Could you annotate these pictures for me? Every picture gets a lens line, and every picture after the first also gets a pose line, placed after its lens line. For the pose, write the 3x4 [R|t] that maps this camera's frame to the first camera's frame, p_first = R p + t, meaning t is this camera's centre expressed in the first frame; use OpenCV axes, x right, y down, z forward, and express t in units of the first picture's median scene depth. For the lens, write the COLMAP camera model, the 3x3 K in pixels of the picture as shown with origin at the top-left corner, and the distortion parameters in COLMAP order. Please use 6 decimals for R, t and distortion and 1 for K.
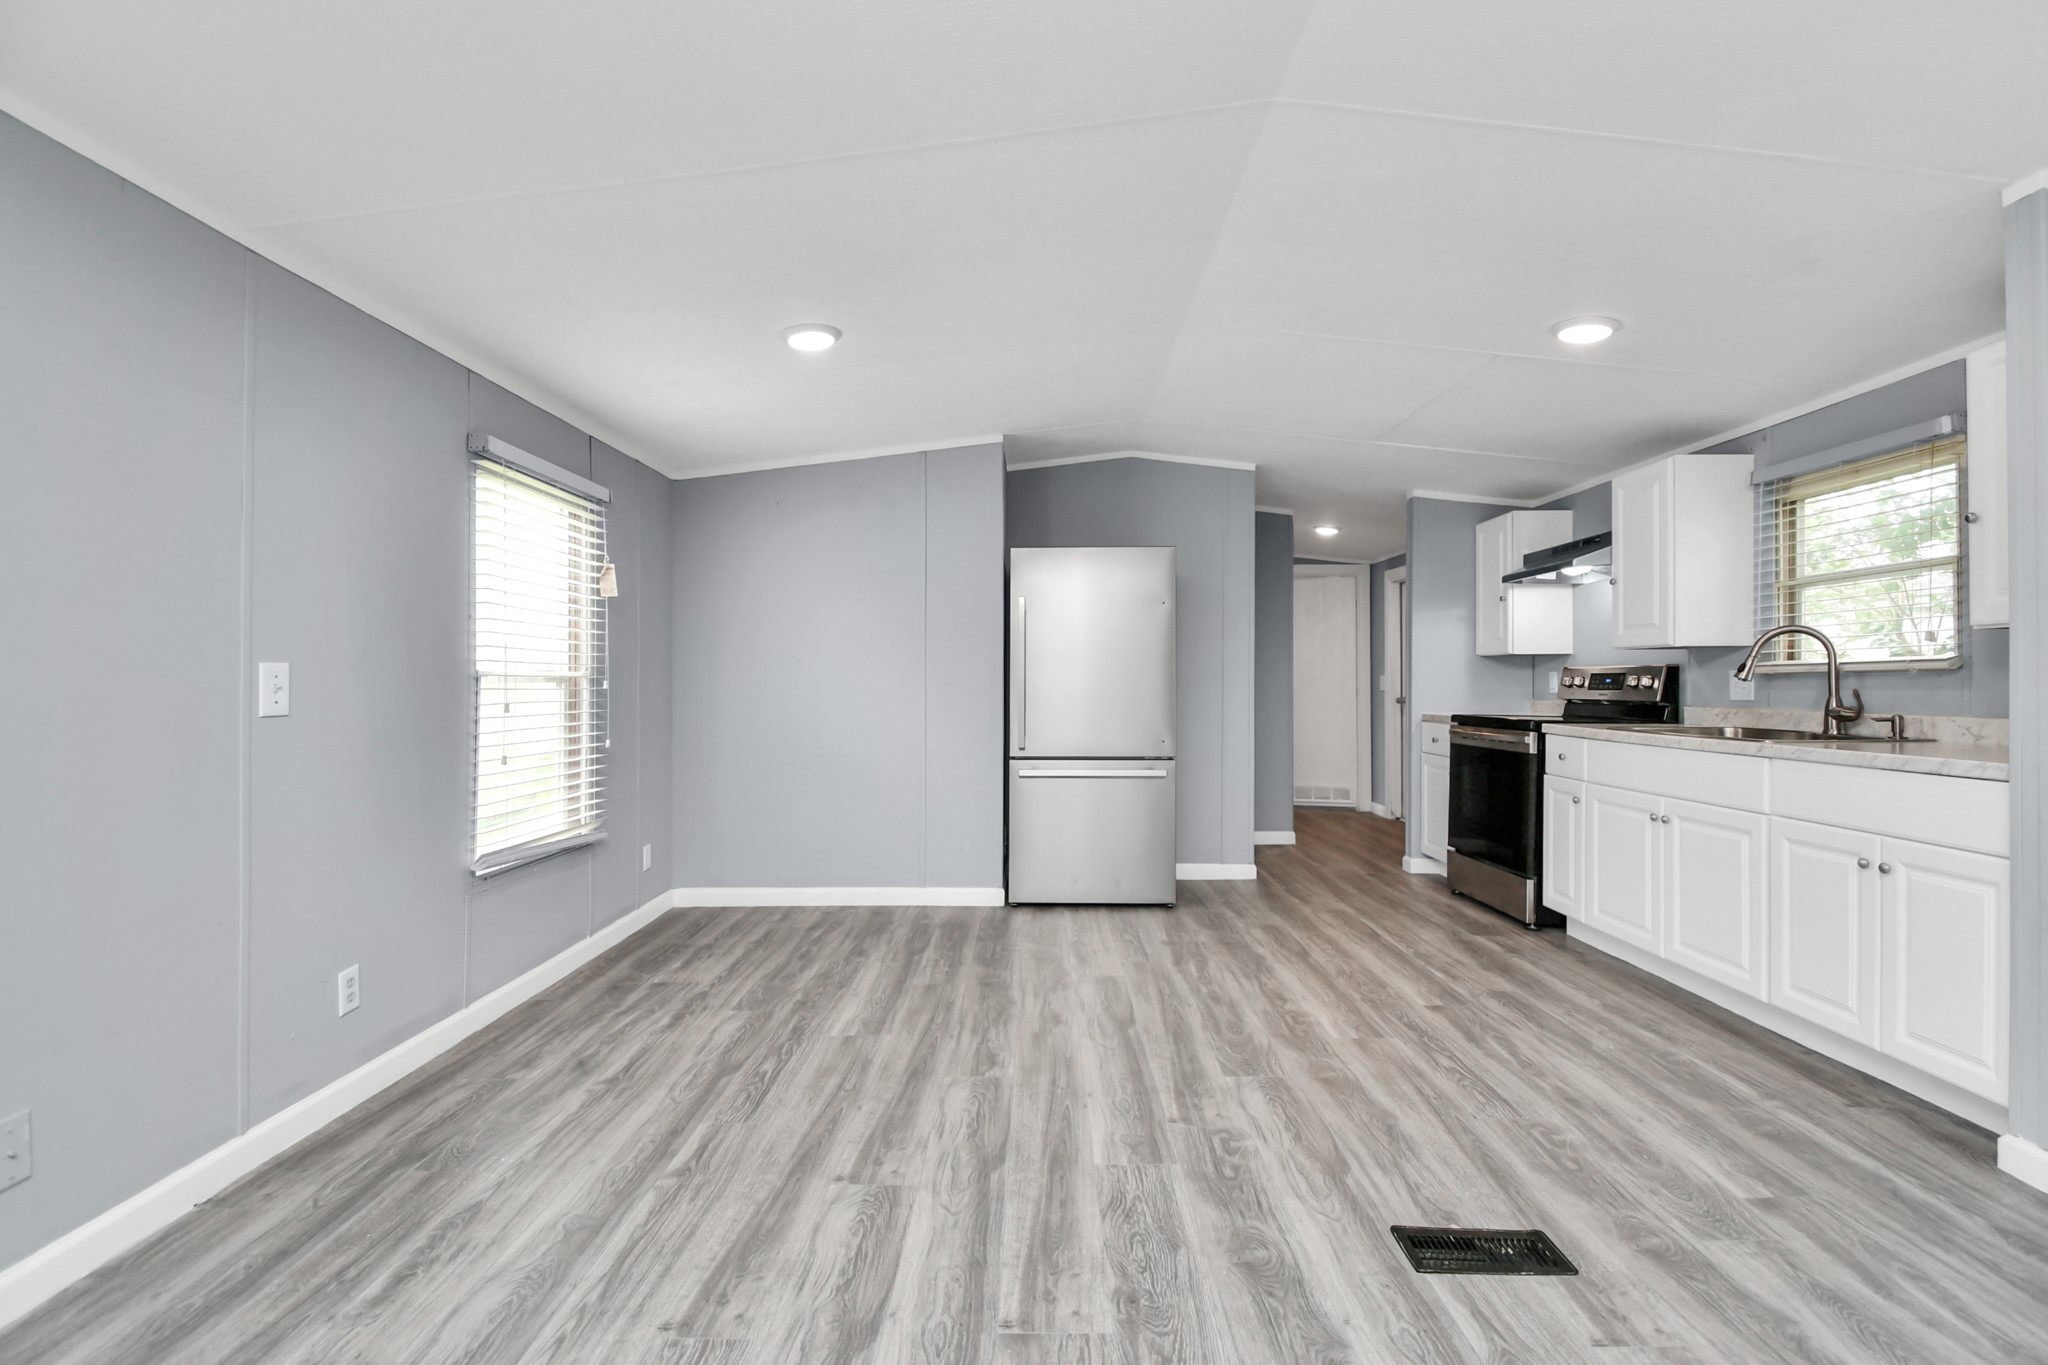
lens RADIAL K [[907.2, 0, 999.2], [0, 907.2, 683.2], [0, 0, 1]] dist [0.001886, -0.003263]
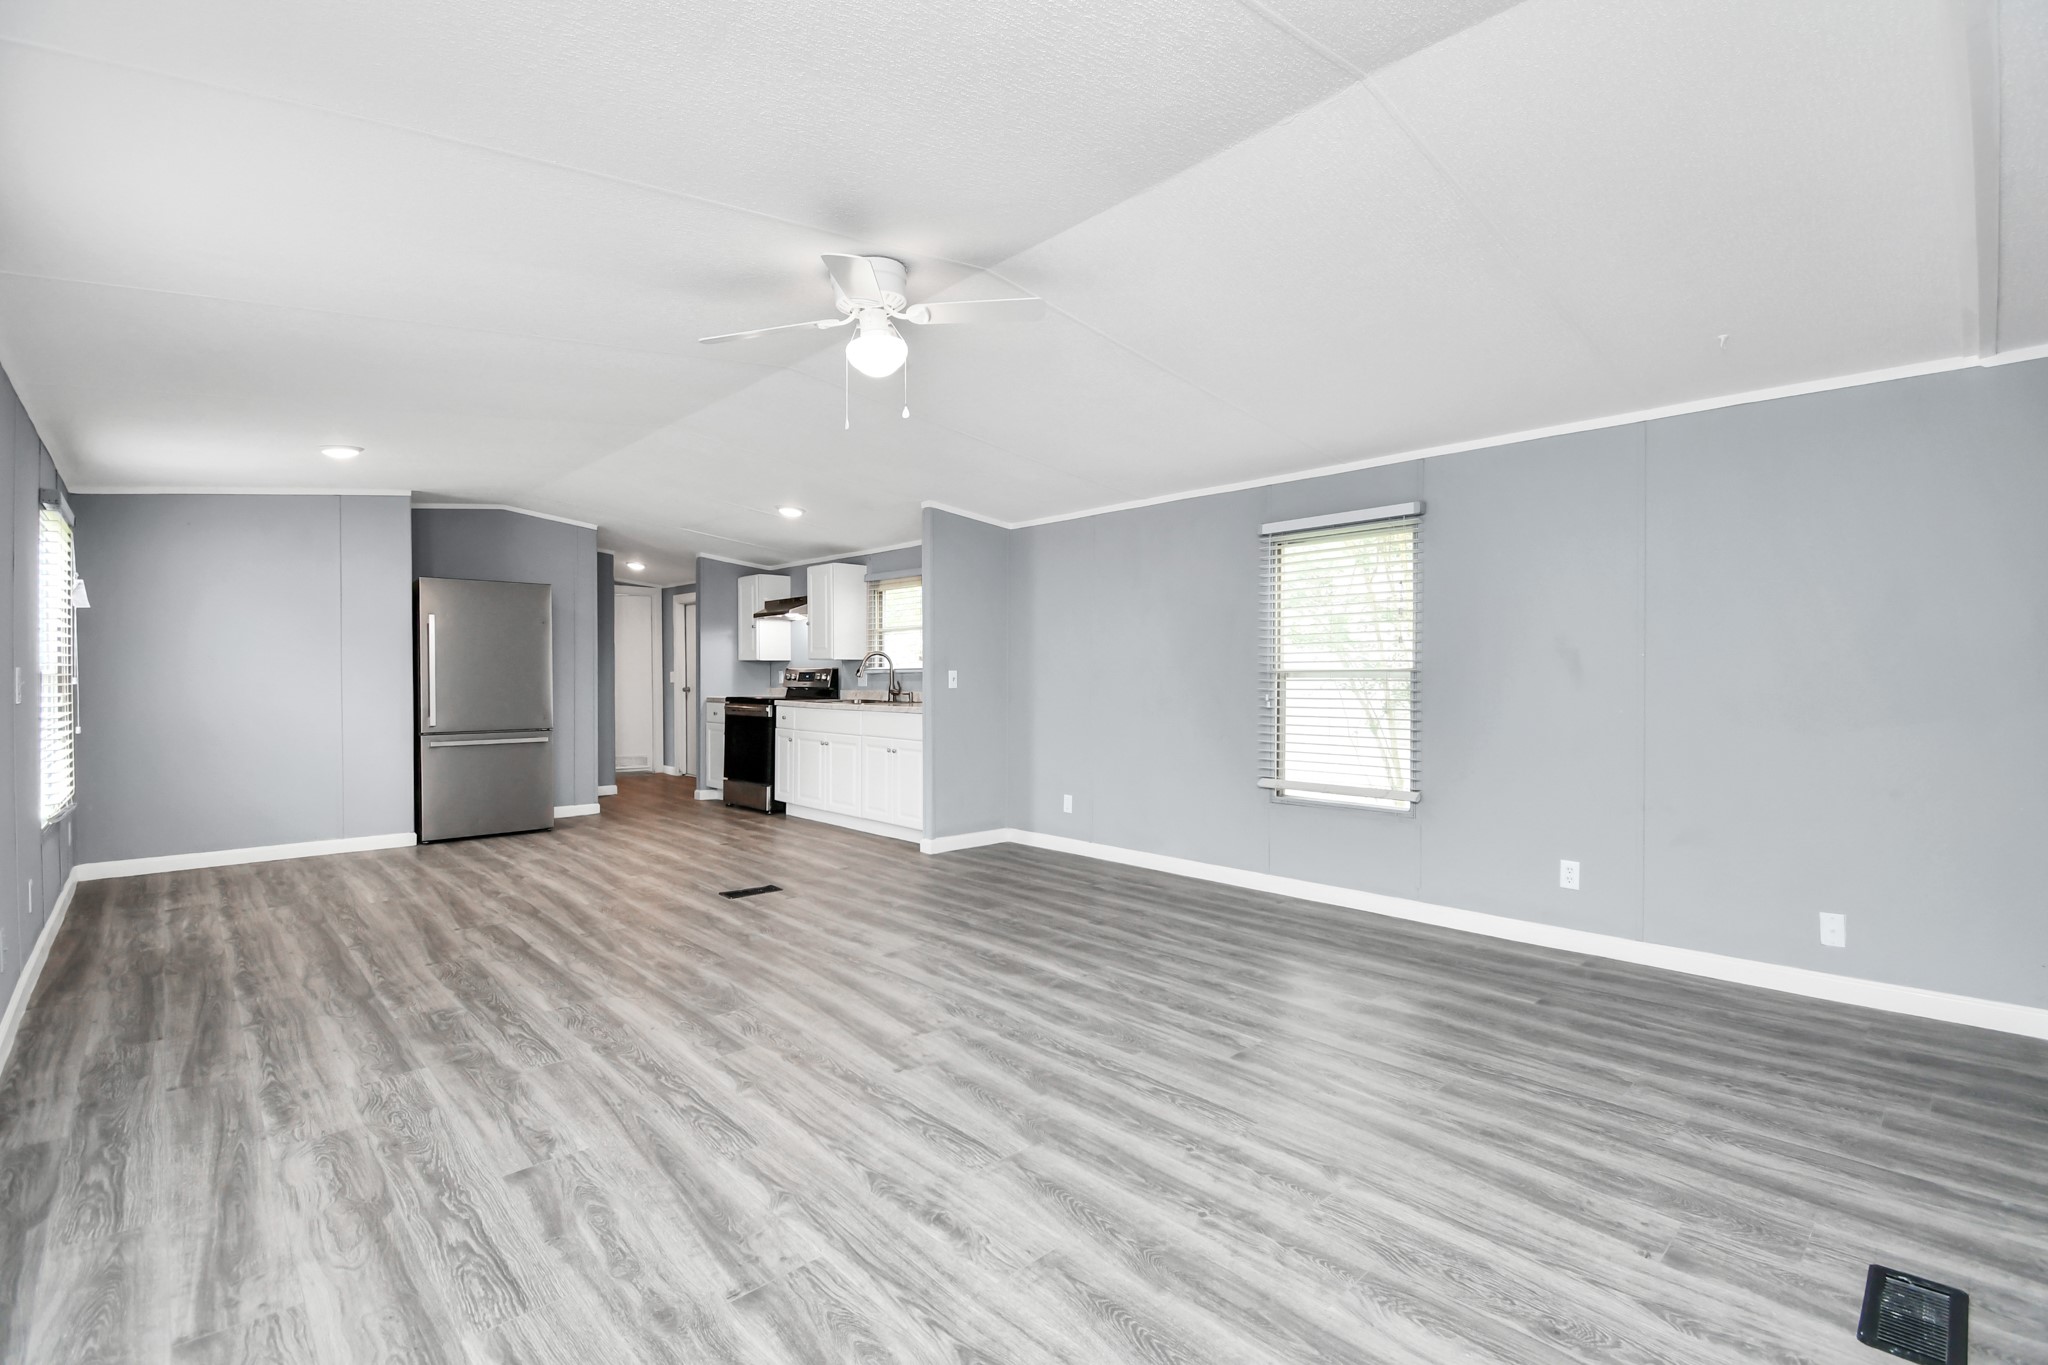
lens RADIAL K [[907.2, 0, 1008.2], [0, 907.2, 684.4], [0, 0, 1]] dist [0.001886, -0.003263]
pose [[0.706351, -0.006442, 0.707832, -0.357379], [-0.000484, 0.999954, 0.009583, -0.004712], [-0.707861, -0.007112, 0.706316, -0.614953]]
